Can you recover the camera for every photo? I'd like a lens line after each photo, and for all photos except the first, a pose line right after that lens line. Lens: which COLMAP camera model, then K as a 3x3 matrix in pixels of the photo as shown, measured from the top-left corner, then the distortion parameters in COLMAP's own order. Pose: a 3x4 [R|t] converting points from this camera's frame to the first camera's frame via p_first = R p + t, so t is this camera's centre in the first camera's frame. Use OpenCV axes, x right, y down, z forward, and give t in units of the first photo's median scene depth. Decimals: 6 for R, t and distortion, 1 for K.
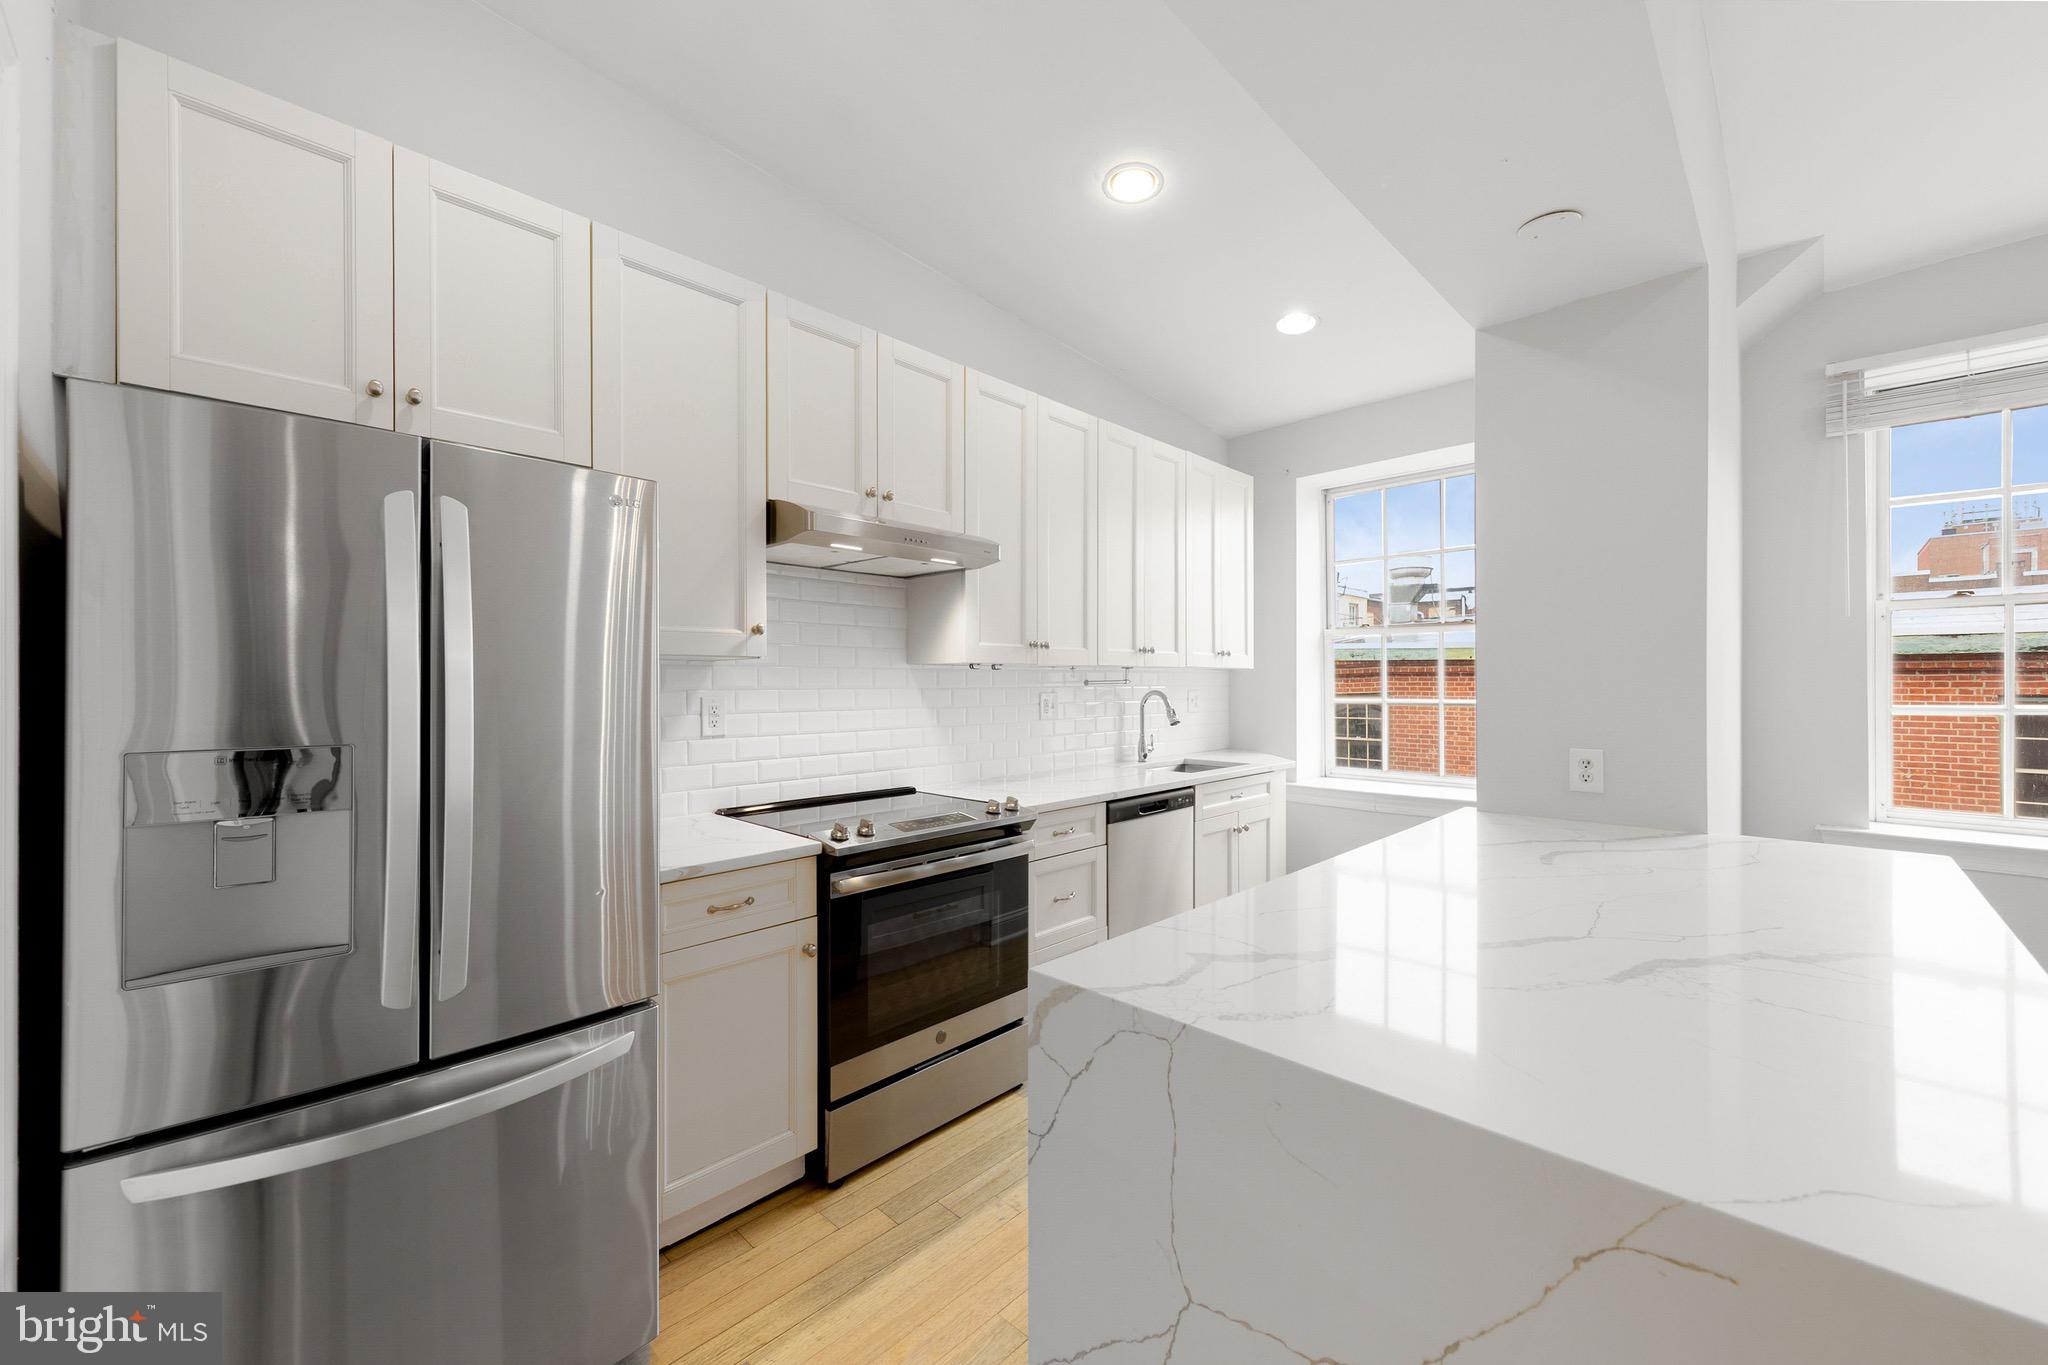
lens RADIAL K [[801.4, 0, 1030.6], [0, 801.4, 676.6], [0, 0, 1]] dist [0.006958, -0.000826]
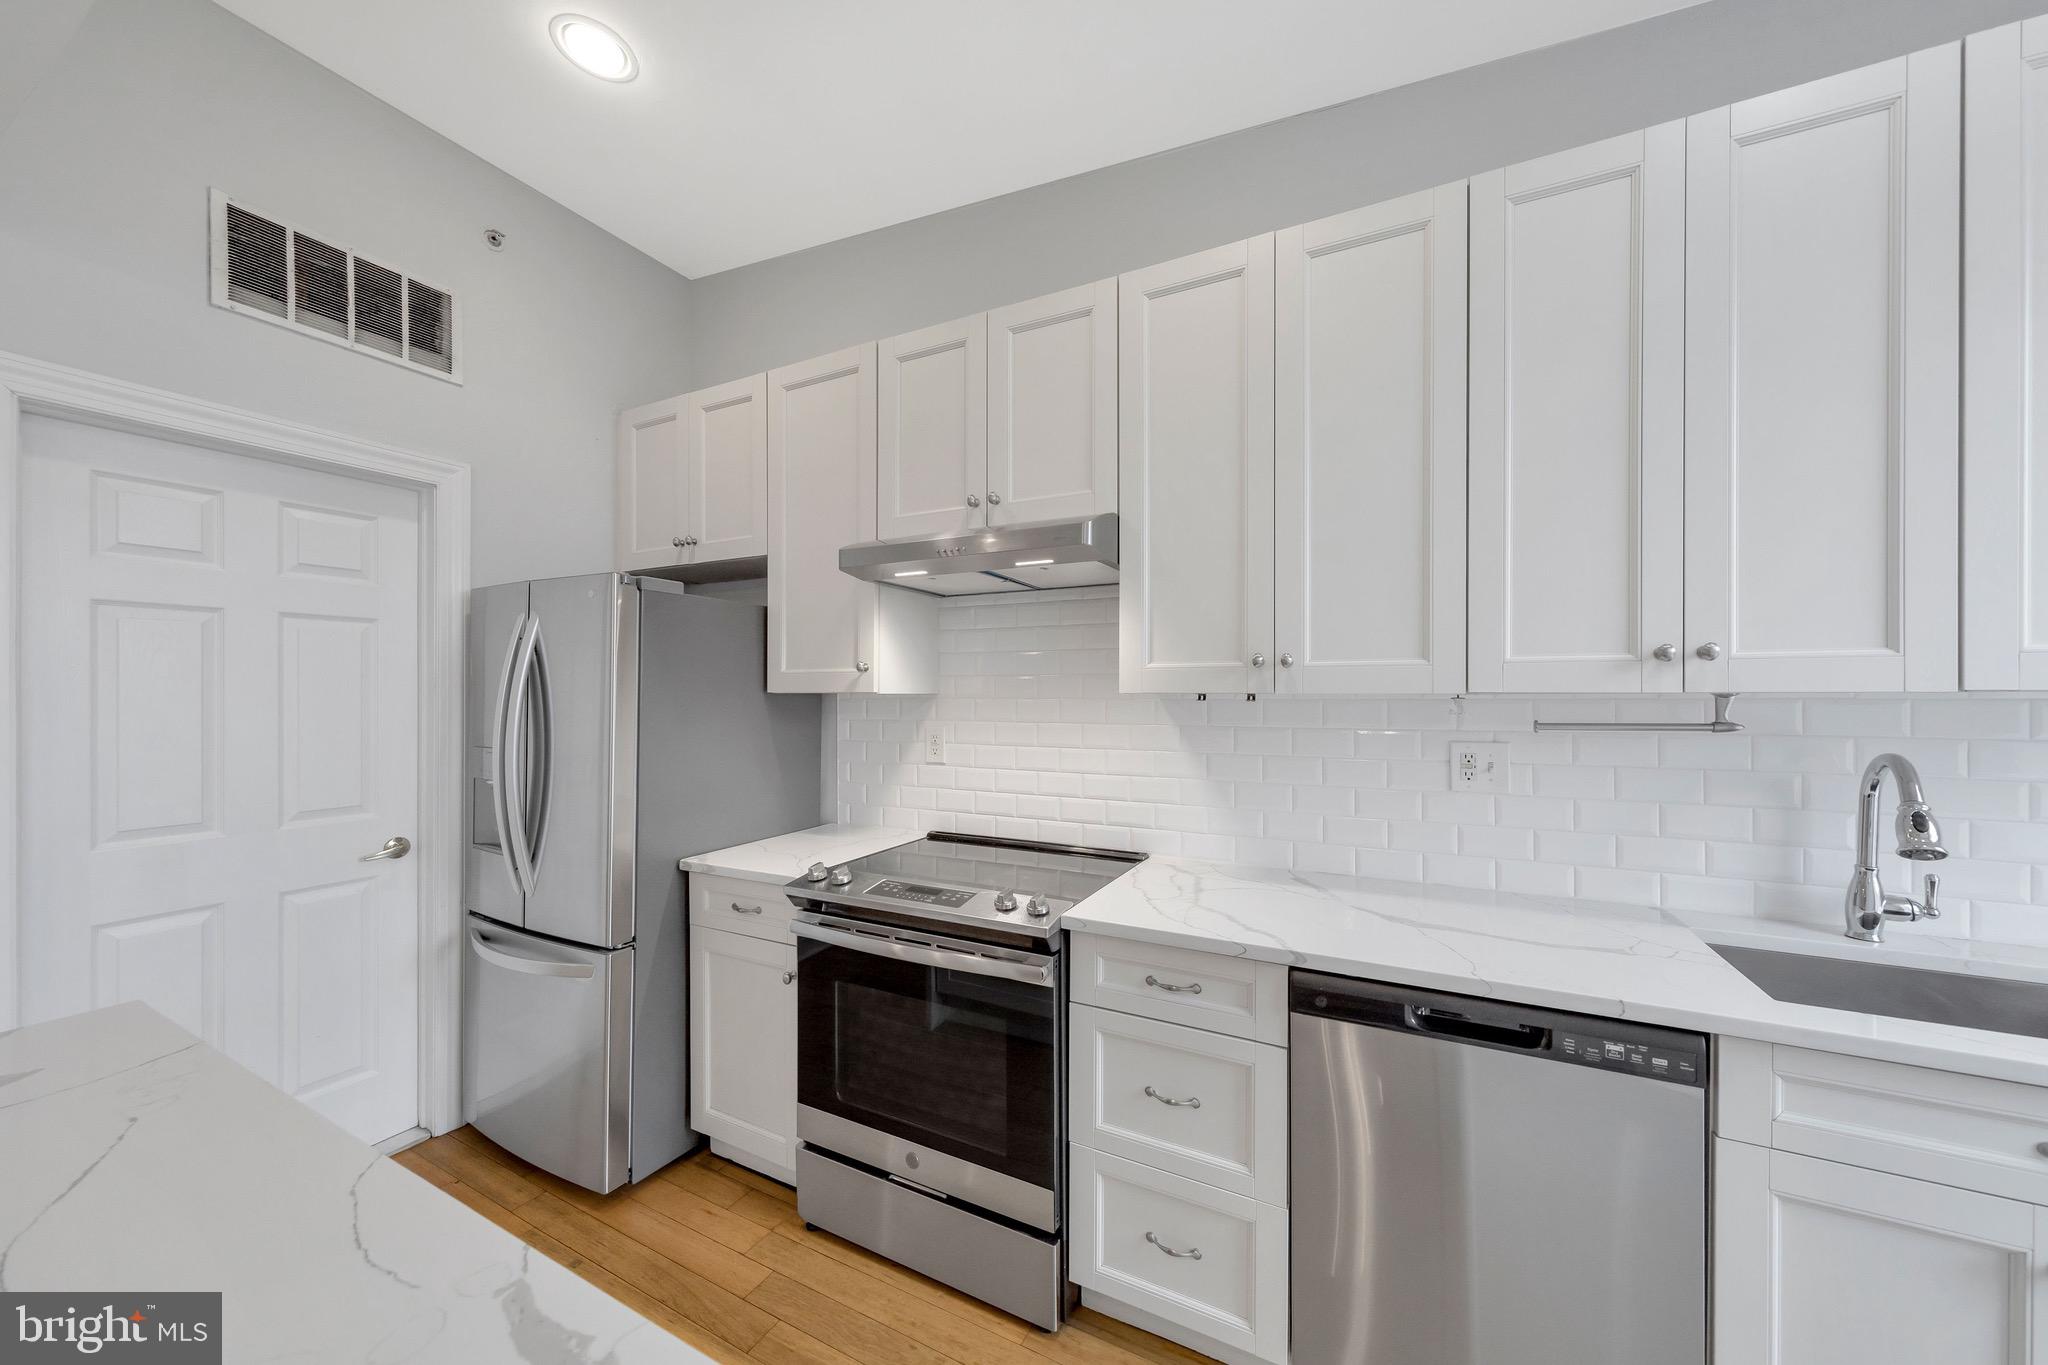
lens RADIAL K [[735.1, 0, 1035.0], [0, 735.1, 688.9], [0, 0, 1]] dist [0.001358, 0.000016]
pose [[0.284525, 0.004057, -0.958660, 0.488178], [0.009940, 0.999925, 0.007182, -0.025238], [0.958617, -0.011573, 0.284463, 0.701377]]
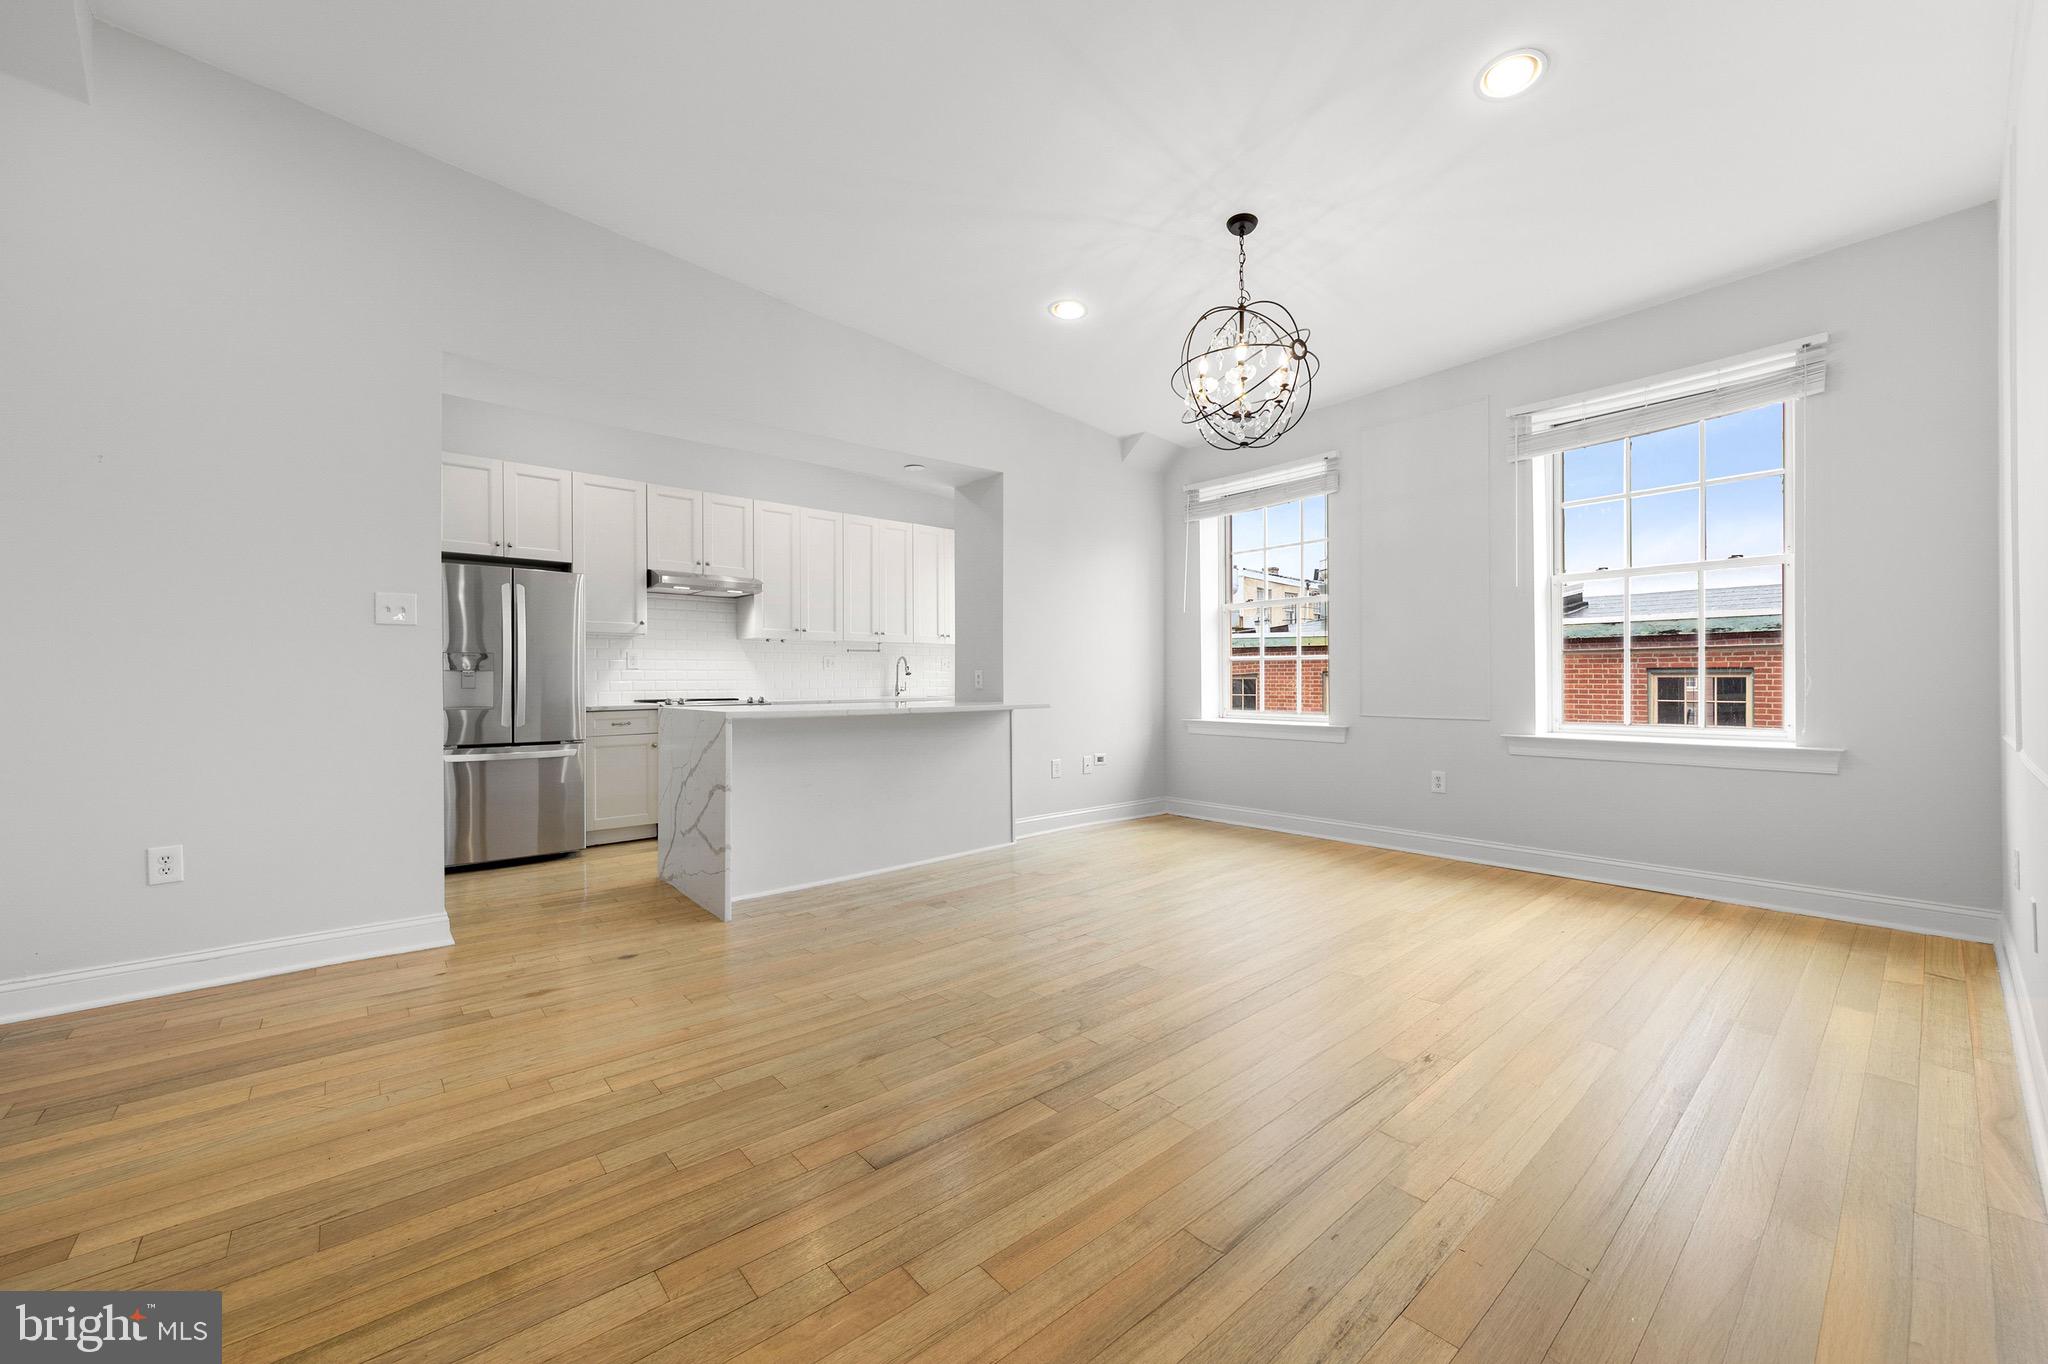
lens RADIAL K [[801.4, 0, 1036.4], [0, 801.4, 674.6], [0, 0, 1]] dist [0.006958, -0.000826]
pose [[0.997034, -0.003351, -0.076889, 0.786154], [0.003355, 0.999994, -0.000078, 0.078767], [0.076889, -0.000180, 0.997040, -1.016540]]
